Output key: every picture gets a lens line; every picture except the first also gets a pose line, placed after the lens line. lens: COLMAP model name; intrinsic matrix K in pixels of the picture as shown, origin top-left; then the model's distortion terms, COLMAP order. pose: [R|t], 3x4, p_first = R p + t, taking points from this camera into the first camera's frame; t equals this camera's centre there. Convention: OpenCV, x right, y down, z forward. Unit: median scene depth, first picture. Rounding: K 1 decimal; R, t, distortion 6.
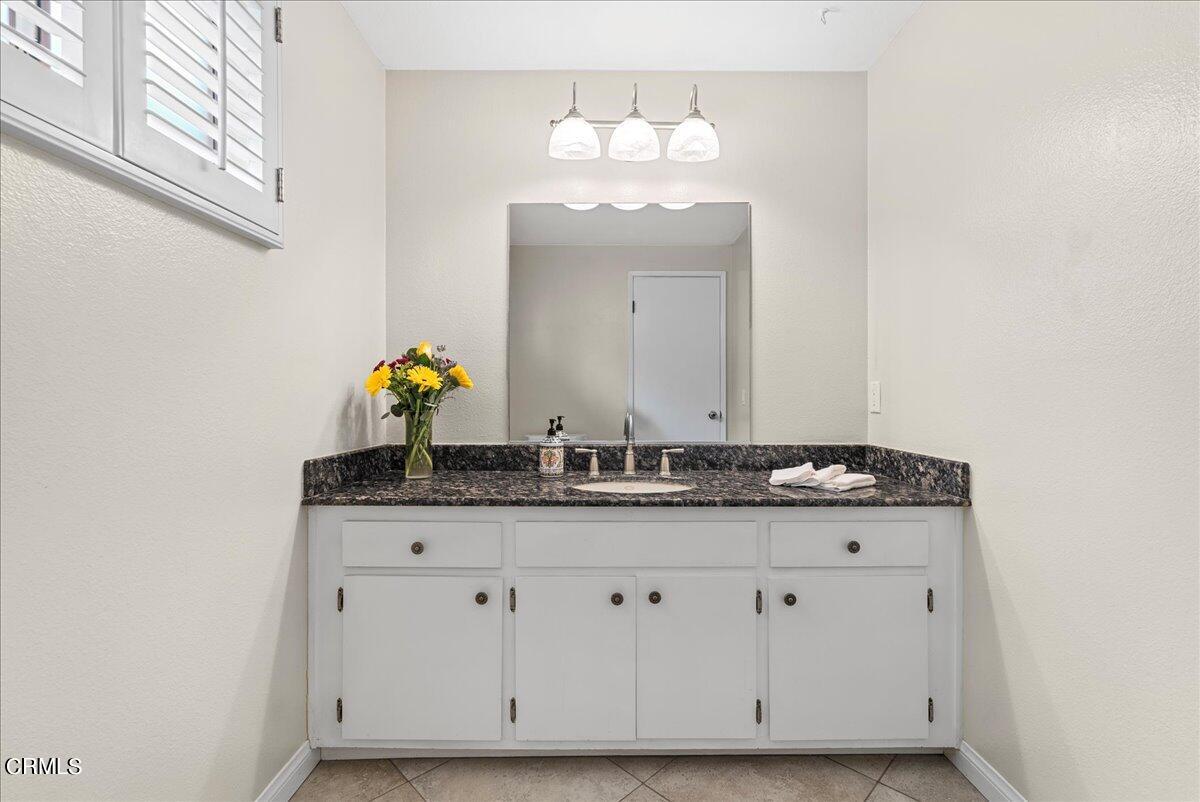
lens RADIAL K [[535.4, 0, 606.1], [0, 535.4, 396.4], [0, 0, 1]] dist [-0.001924, -0.000092]
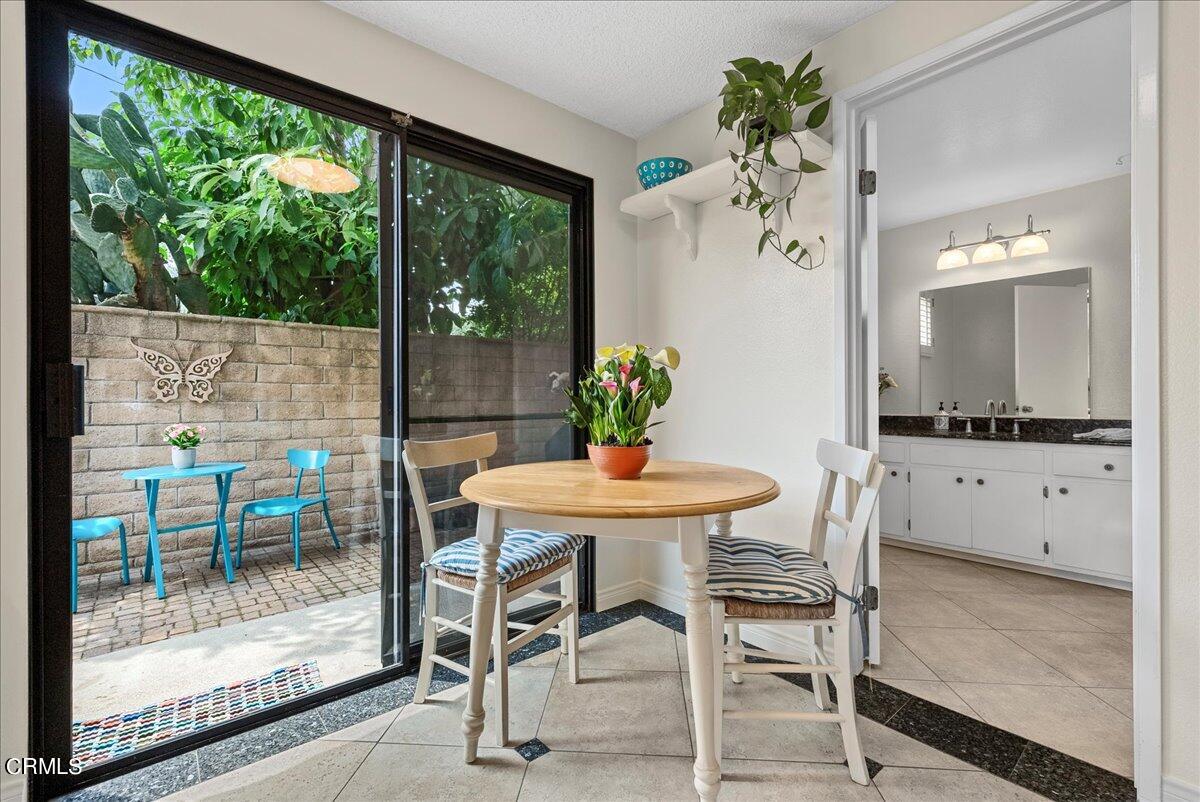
lens RADIAL K [[535.4, 0, 606.1], [0, 535.4, 396.4], [0, 0, 1]] dist [-0.001924, -0.000092]
pose [[0.655133, -0.007645, -0.755475, 0.556282], [-0.006721, 0.999850, -0.015947, 0.060381], [0.755483, 0.015525, 0.654984, -1.170568]]
